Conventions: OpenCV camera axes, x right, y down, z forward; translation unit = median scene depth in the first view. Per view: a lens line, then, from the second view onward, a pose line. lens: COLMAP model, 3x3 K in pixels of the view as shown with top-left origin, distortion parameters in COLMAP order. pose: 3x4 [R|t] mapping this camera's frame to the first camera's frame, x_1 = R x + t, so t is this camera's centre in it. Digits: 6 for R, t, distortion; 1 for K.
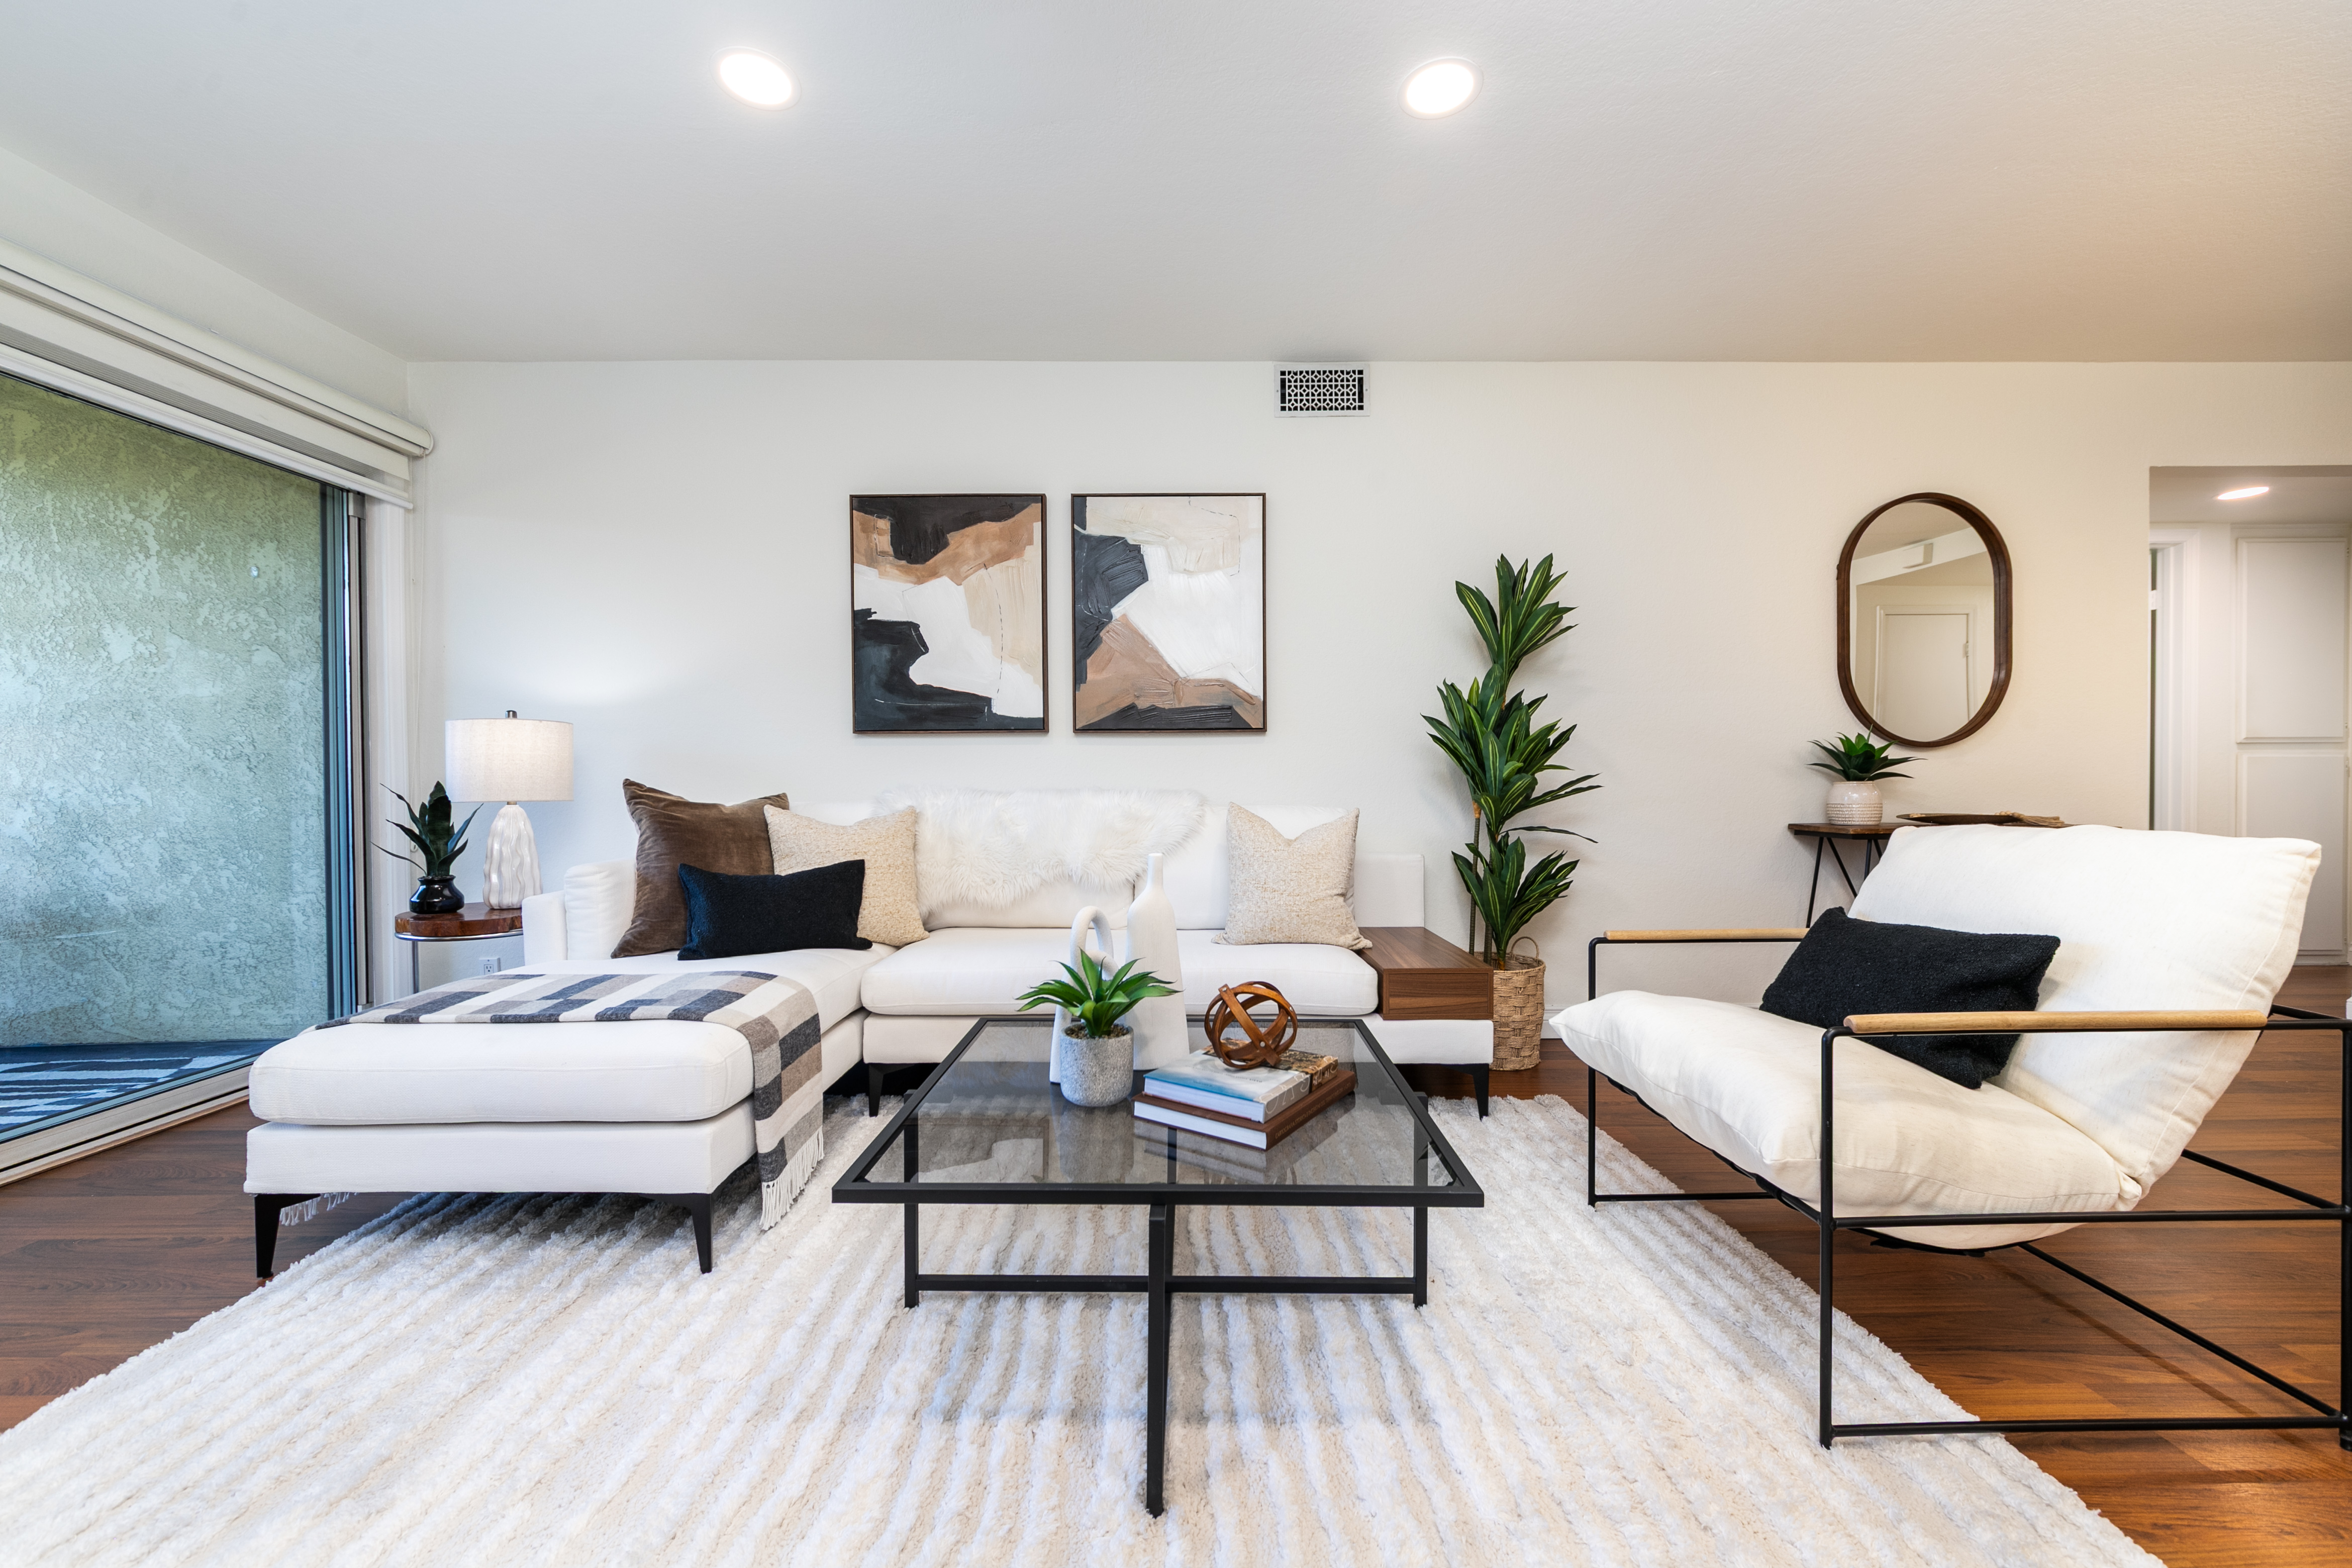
lens RADIAL K [[930.8, 0, 1202.6], [0, 930.8, 789.7], [0, 0, 1]] dist [-0.001061, 0.000029]
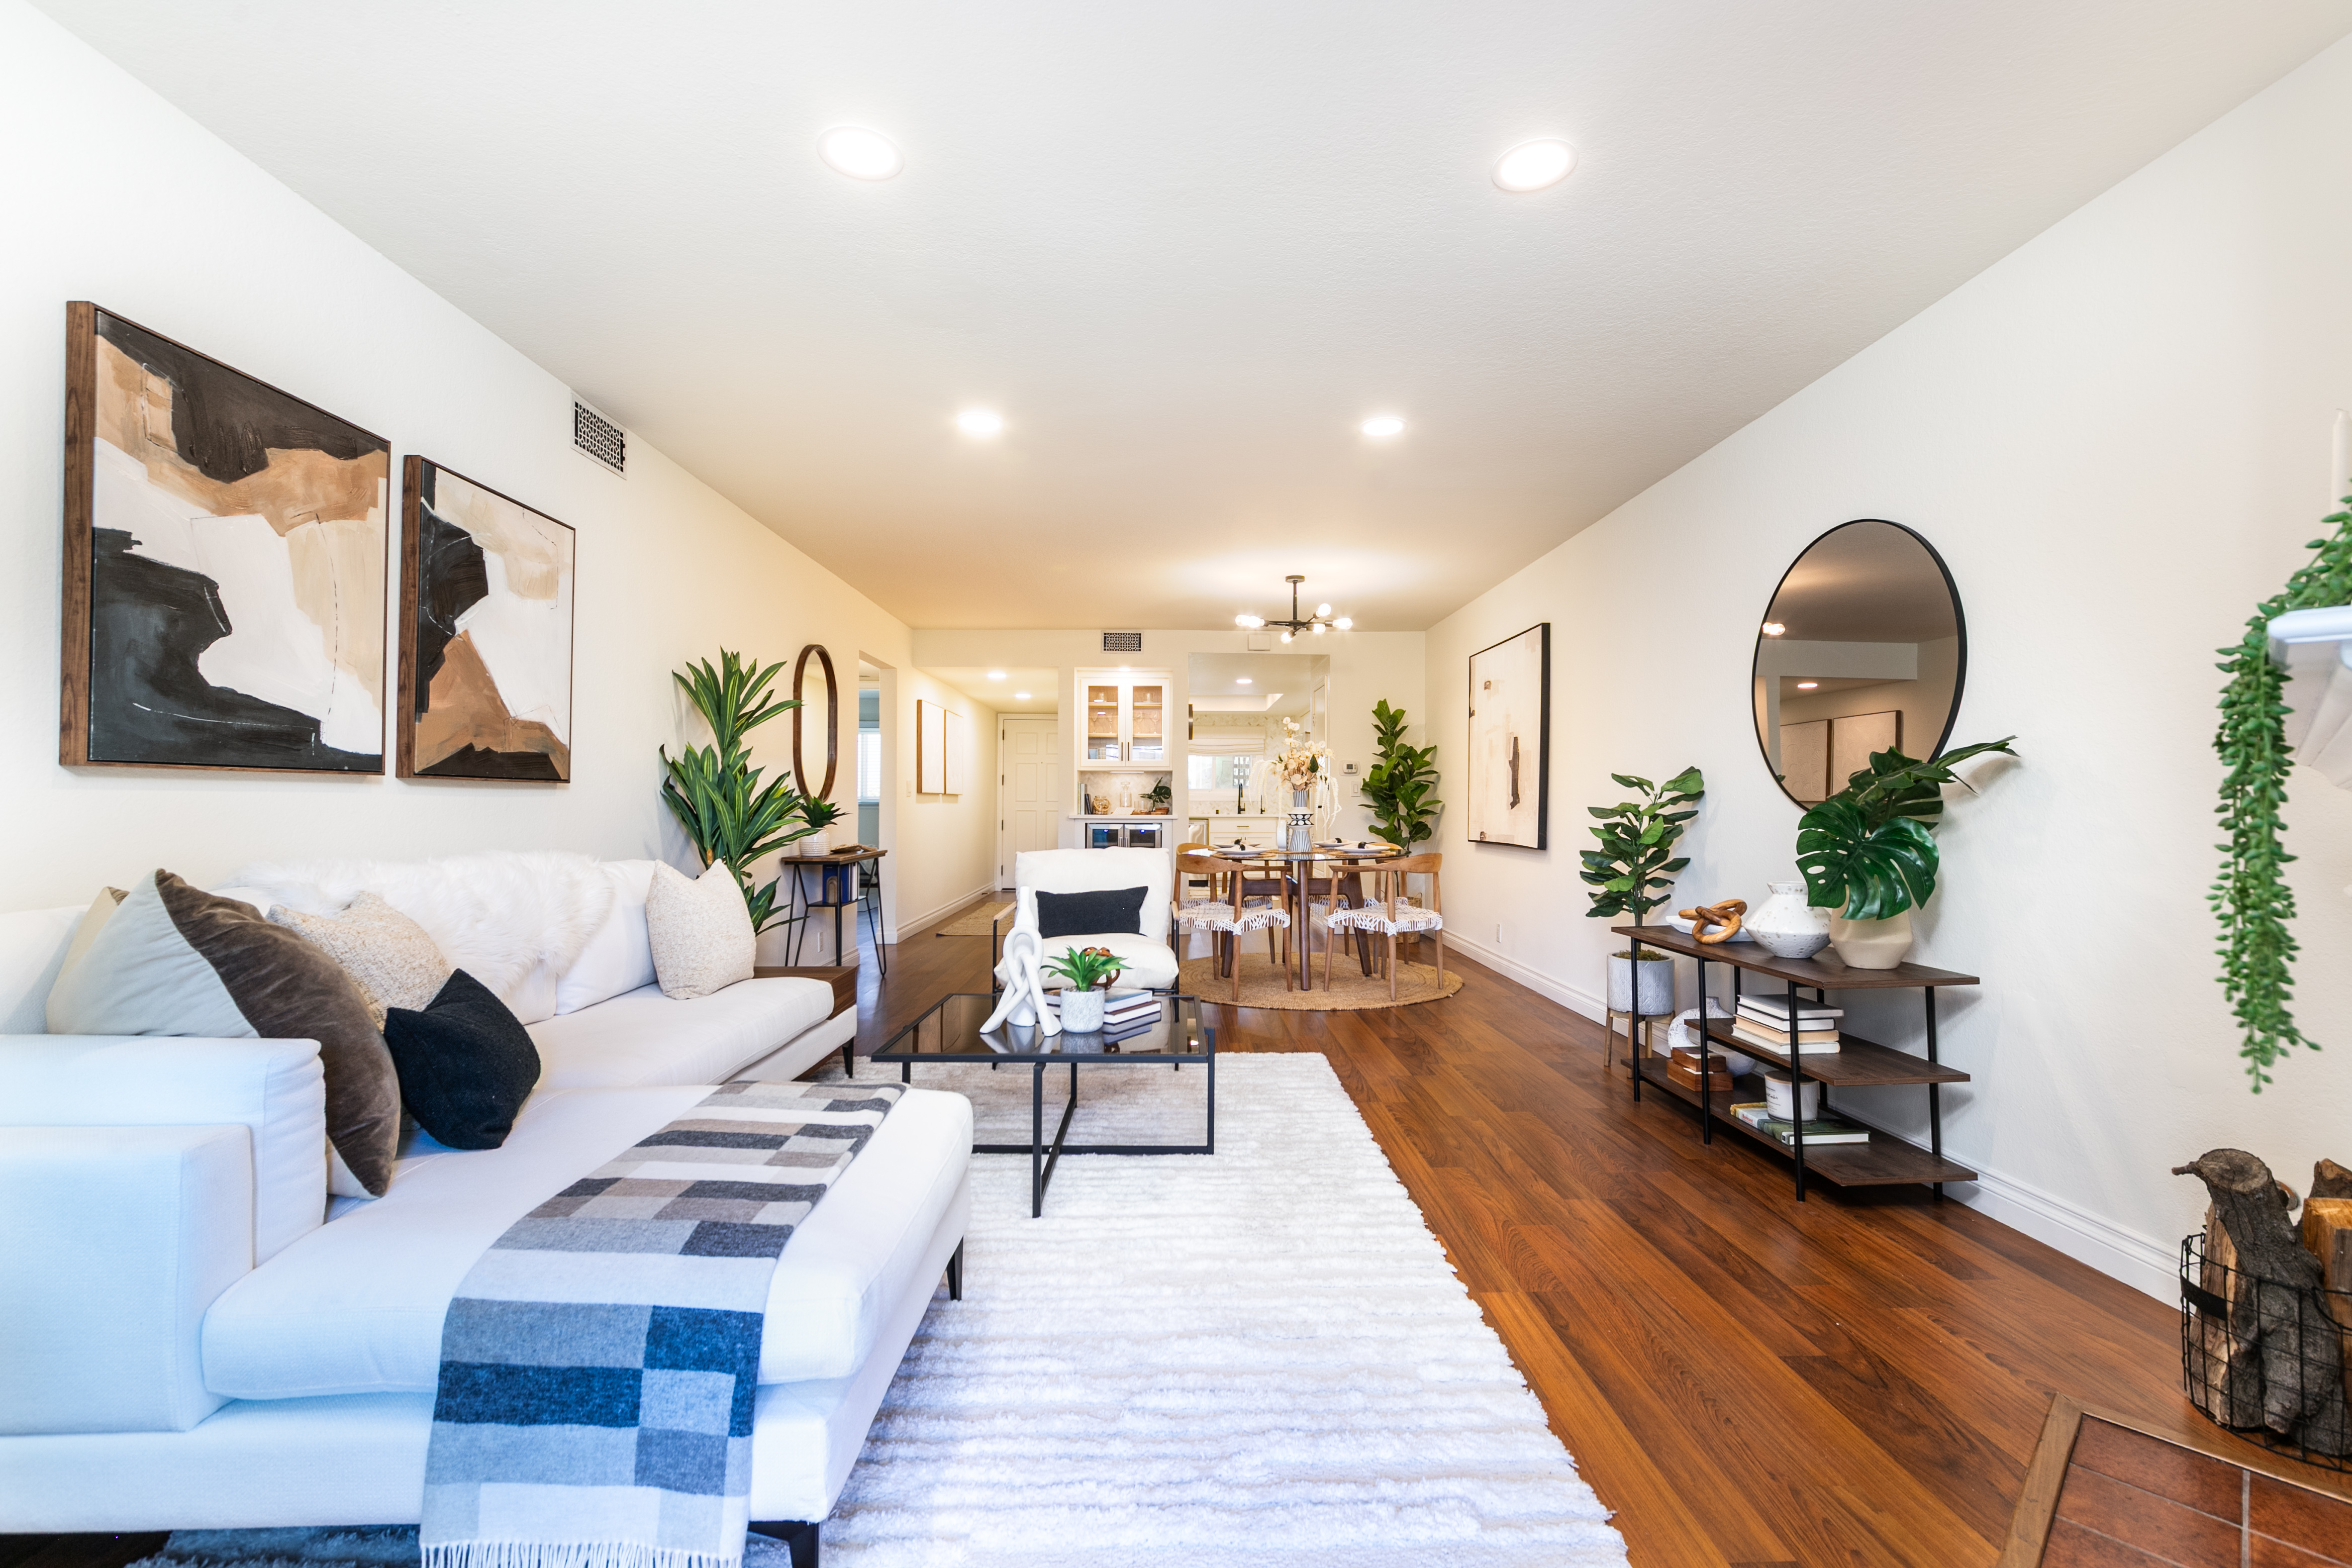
lens RADIAL K [[990.6, 0, 1166.2], [0, 990.6, 792.8], [0, 0, 1]] dist [-0.012125, 0.000057]
pose [[-0.000073, 0.018957, 0.999820, -0.915650], [0.007939, 0.999789, -0.018956, -0.030516], [-0.999968, 0.007936, -0.000223, 0.409330]]
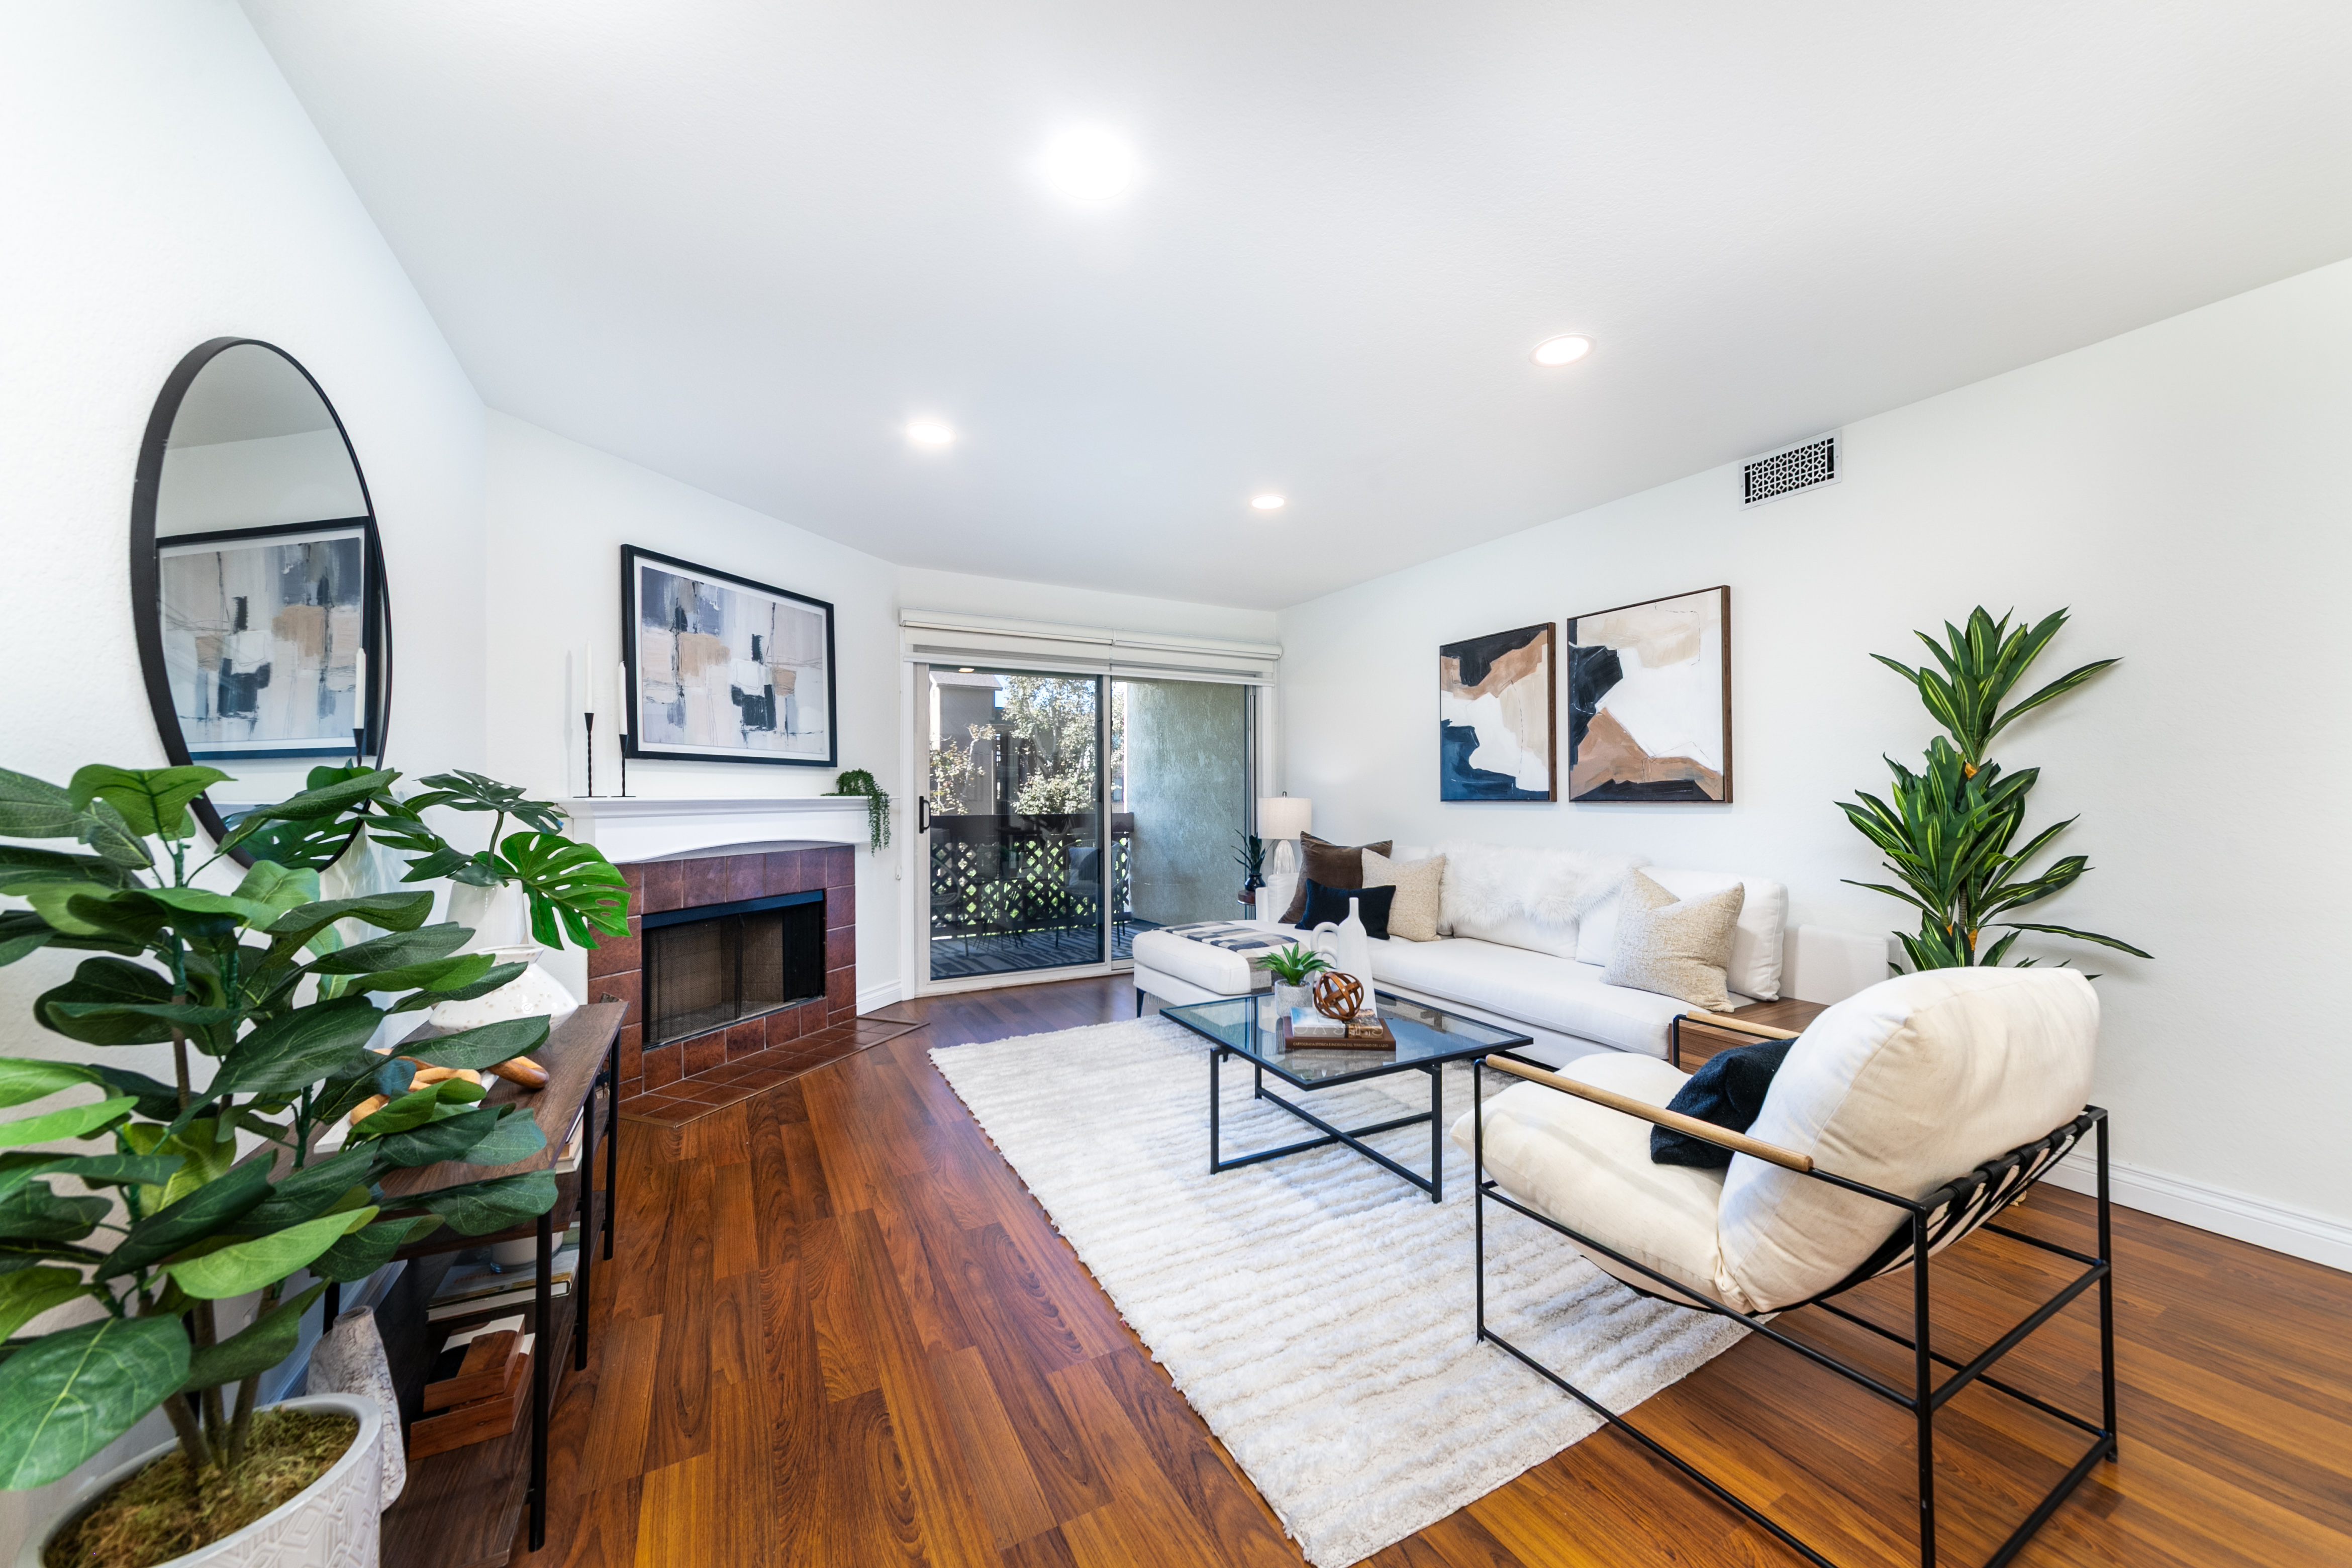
lens RADIAL K [[843.2, 0, 1171.8], [0, 843.2, 790.3], [0, 0, 1]] dist [0.001195, -0.000122]
pose [[0.467382, -0.002823, -0.884051, 0.640323], [-0.009379, 0.999923, -0.008152, -0.063979], [0.884005, 0.012102, 0.467320, -0.034001]]
